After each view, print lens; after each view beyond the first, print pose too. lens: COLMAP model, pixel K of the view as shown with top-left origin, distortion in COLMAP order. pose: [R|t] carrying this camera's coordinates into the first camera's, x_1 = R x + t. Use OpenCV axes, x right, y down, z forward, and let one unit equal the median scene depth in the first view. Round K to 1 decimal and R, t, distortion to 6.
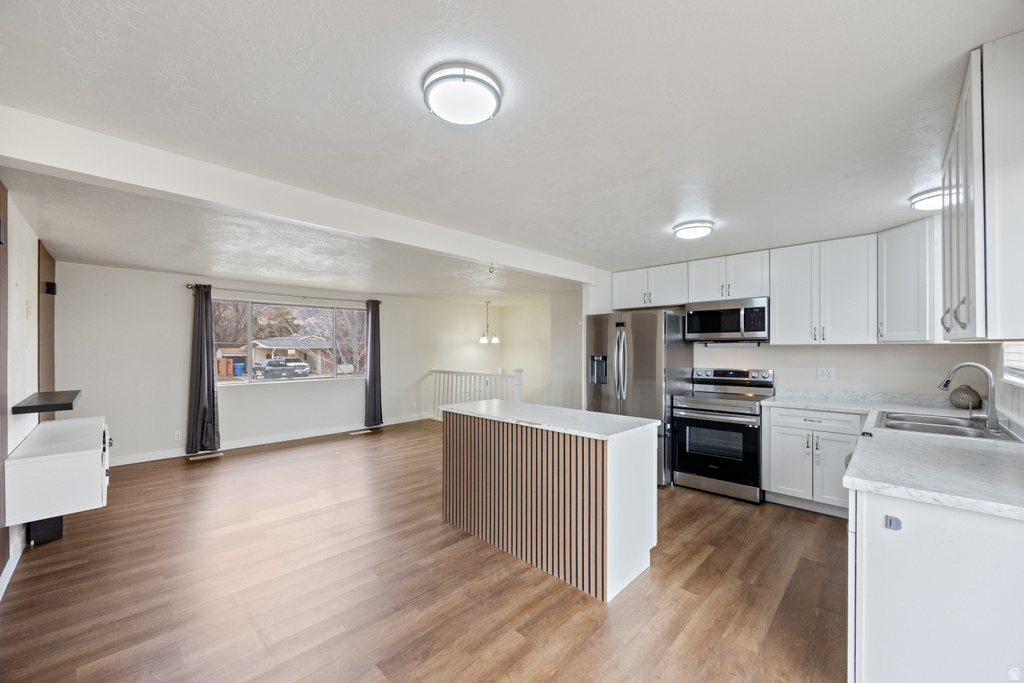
lens RADIAL K [[391.9, 0, 511.1], [0, 391.9, 347.6], [0, 0, 1]] dist [-0.007247, 0.000867]
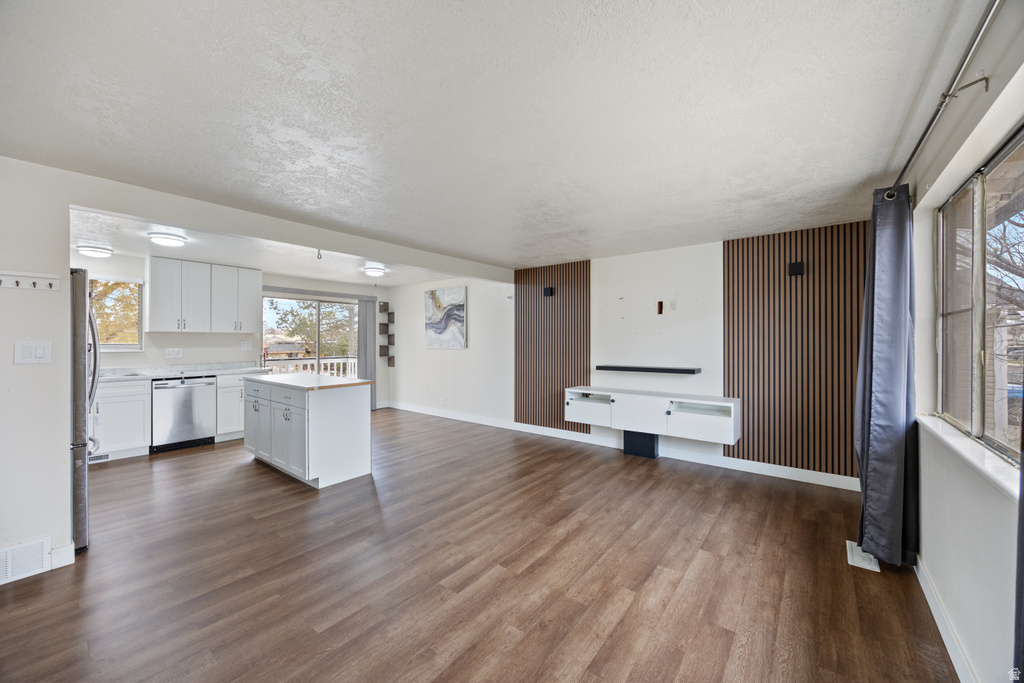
lens RADIAL K [[391.9, 0, 517.4], [0, 391.9, 335.3], [0, 0, 1]] dist [-0.007247, 0.000867]
pose [[-0.993017, -0.000283, -0.117973, -0.376464], [0.001289, 0.999911, -0.013251, 0.018513], [0.117967, -0.013311, -0.992928, 1.763743]]
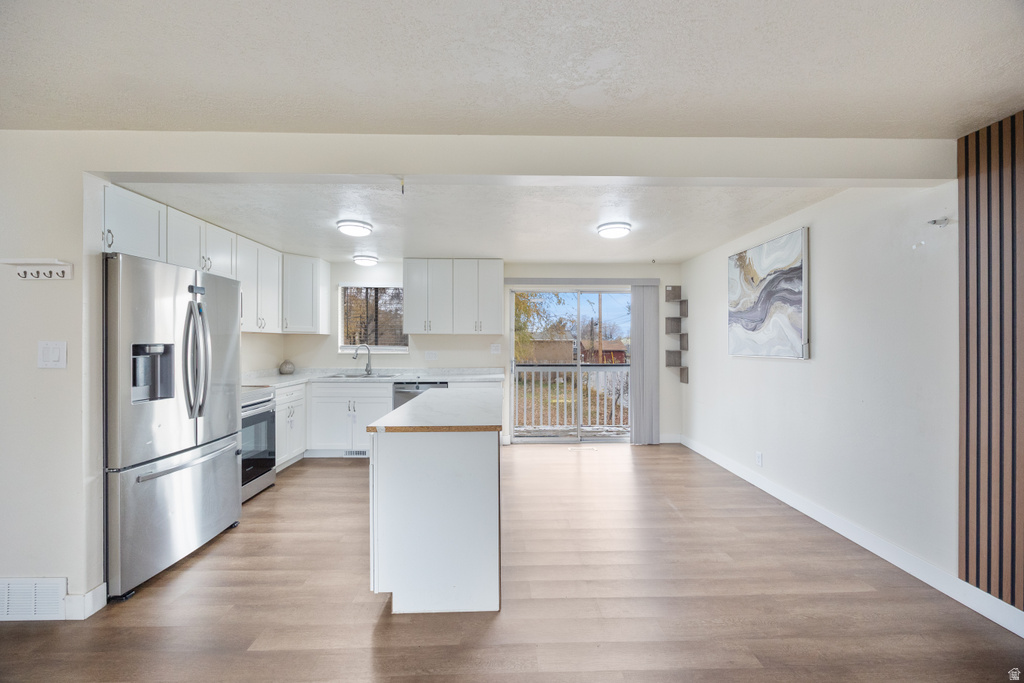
lens RADIAL K [[391.9, 0, 514.6], [0, 391.9, 344.7], [0, 0, 1]] dist [-0.007247, 0.000867]
pose [[-0.717532, -0.001951, 0.696523, -0.473081], [-0.000766, 0.999998, 0.002012, 0.020578], [-0.696525, 0.000910, -0.717532, 1.097514]]
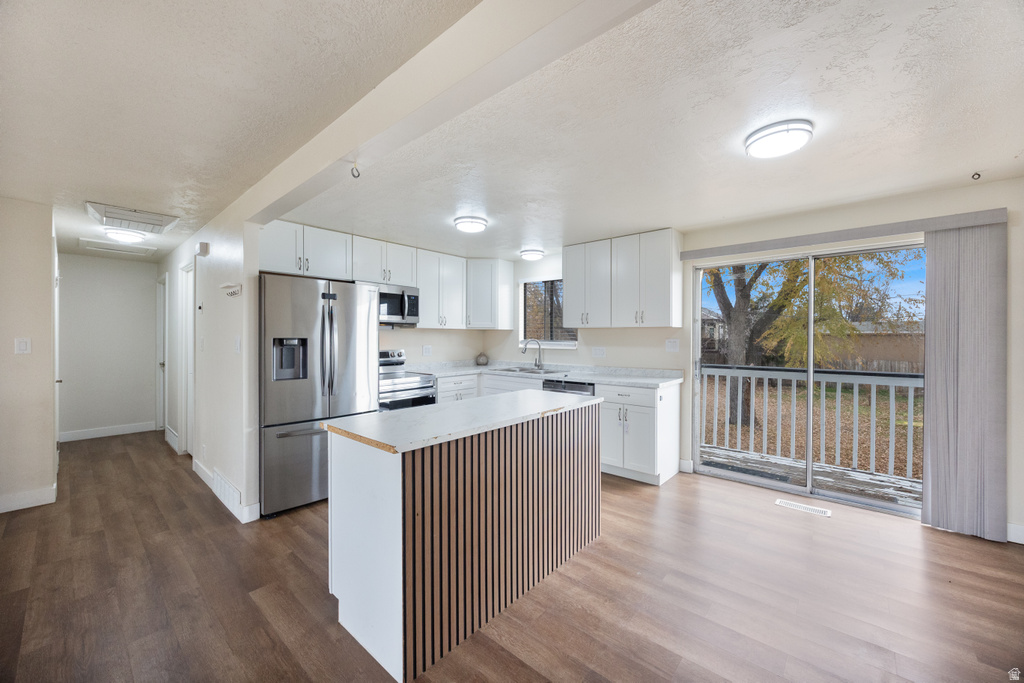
lens RADIAL K [[391.9, 0, 514.9], [0, 391.9, 339.3], [0, 0, 1]] dist [-0.007247, 0.000867]
pose [[-0.061686, -0.004979, 0.998083, -0.499063], [-0.003042, 0.999984, 0.004800, 0.017947], [-0.998091, -0.002740, -0.061700, 0.697066]]
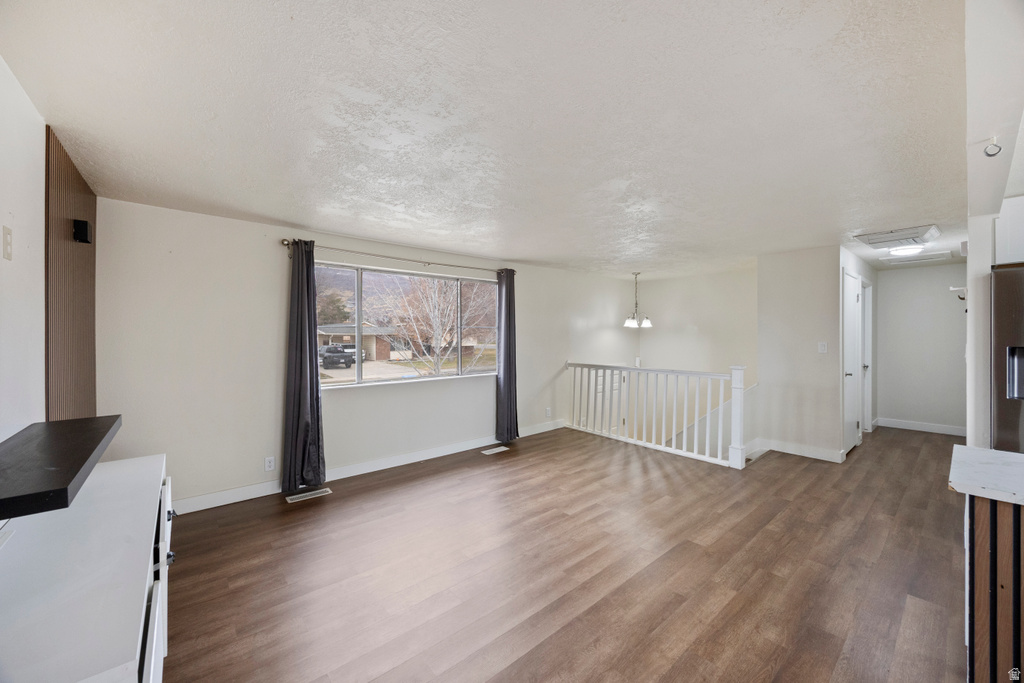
lens RADIAL K [[391.9, 0, 512.3], [0, 391.9, 334.8], [0, 0, 1]] dist [-0.007247, 0.000867]
pose [[0.995202, -0.000750, -0.097835, -0.451152], [0.000898, 0.999999, 0.001468, 0.002493], [0.097834, -0.001548, 0.995202, 0.448967]]
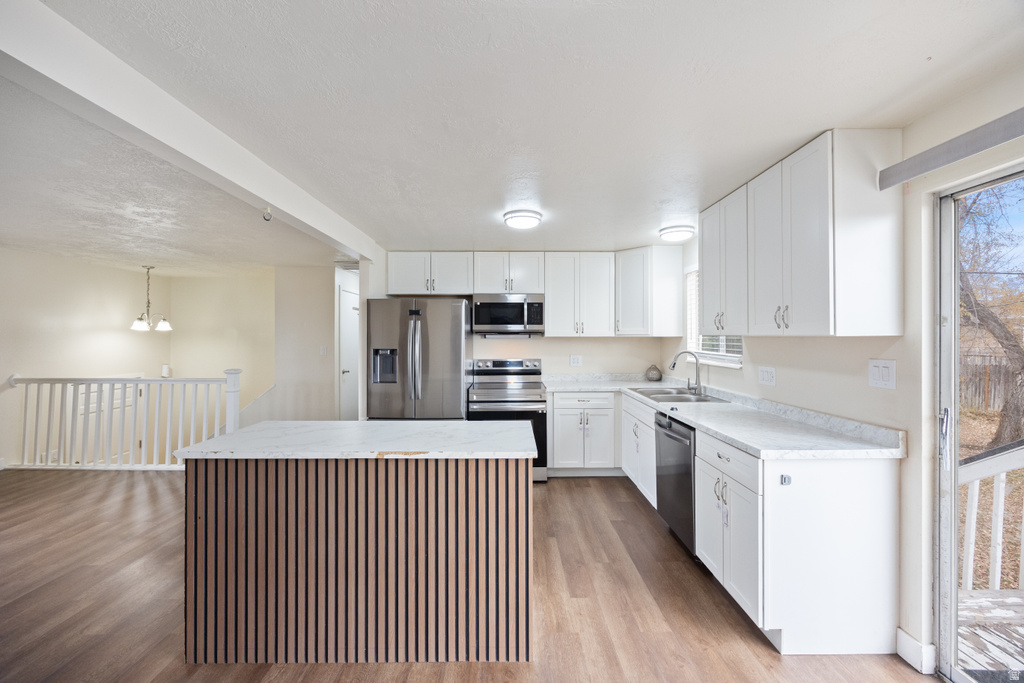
lens RADIAL K [[391.9, 0, 512.5], [0, 391.9, 336.9], [0, 0, 1]] dist [-0.007247, 0.000867]
pose [[0.706413, 0.003846, 0.707790, -0.182025], [-0.002755, 0.999993, -0.002684, -0.003465], [-0.707795, -0.000054, 0.706418, 0.241886]]
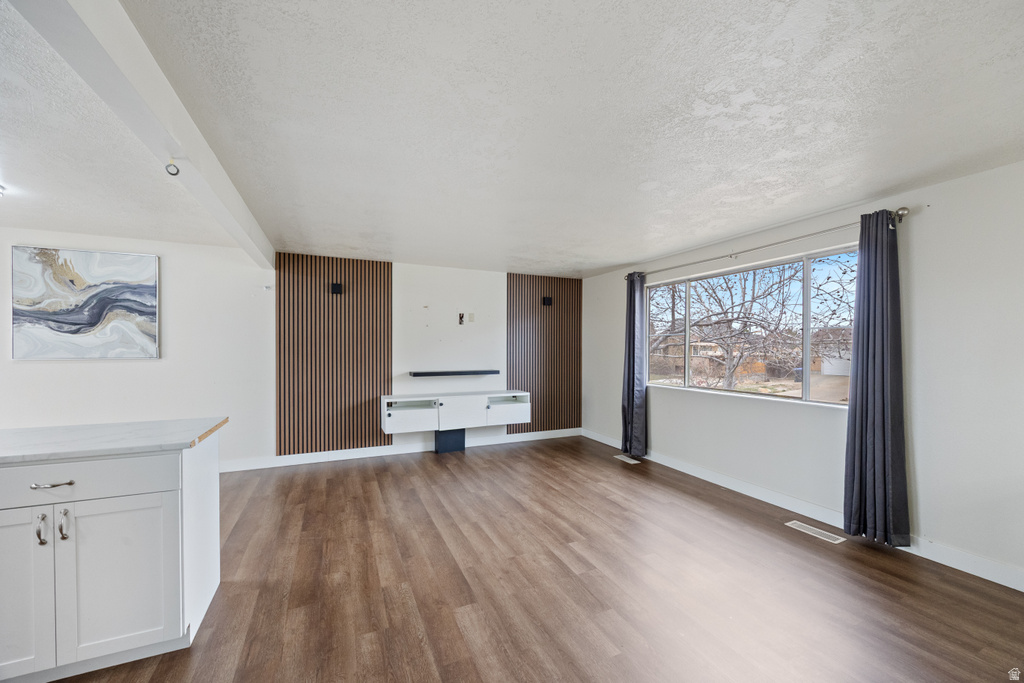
lens RADIAL K [[391.9, 0, 521.9], [0, 391.9, 350.8], [0, 0, 1]] dist [-0.007247, 0.000867]
pose [[-0.349056, 0.007036, -0.937076, 0.217285], [-0.004023, 0.999951, 0.009007, 0.017631], [0.937093, 0.006914, -0.349010, 1.345672]]
